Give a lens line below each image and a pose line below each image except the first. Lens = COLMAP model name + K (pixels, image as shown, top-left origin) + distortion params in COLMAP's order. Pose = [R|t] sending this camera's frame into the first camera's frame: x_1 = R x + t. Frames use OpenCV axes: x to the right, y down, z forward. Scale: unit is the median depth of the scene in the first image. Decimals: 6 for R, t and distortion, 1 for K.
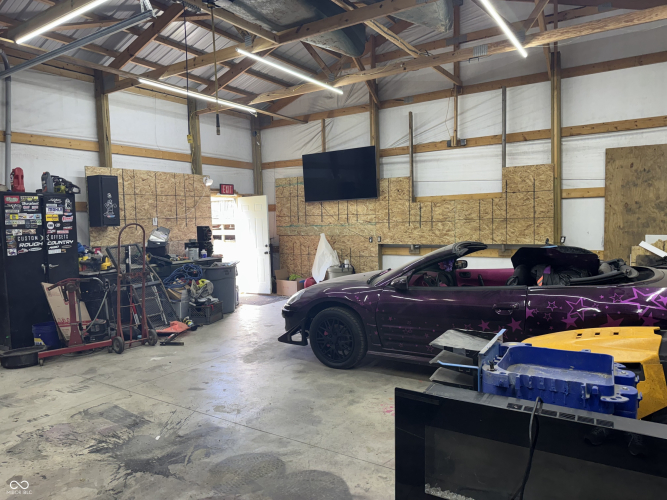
lens RADIAL K [[475.8, 0, 332.6], [0, 475.8, 249.5], [0, 0, 1]] dist [0.071310, -0.064183]
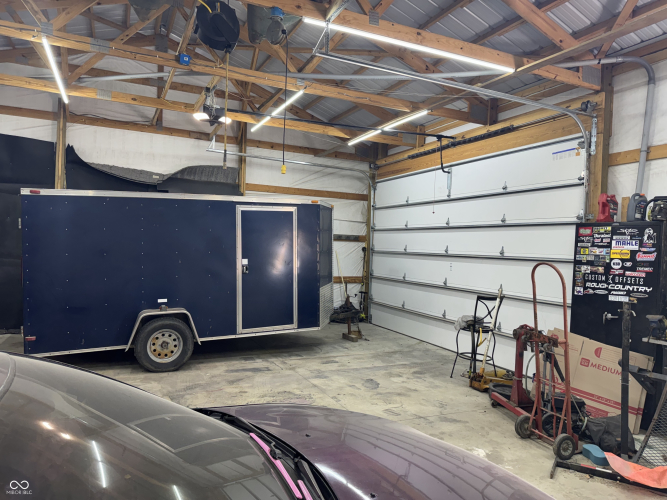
lens RADIAL K [[475.8, 0, 332.7], [0, 475.8, 248.5], [0, 0, 1]] dist [0.071310, -0.064183]
pose [[-0.537028, 0.008864, -0.843518, 0.312869], [-0.081502, 0.994722, 0.062342, -0.087962], [0.839618, 0.102228, -0.533471, 1.064563]]
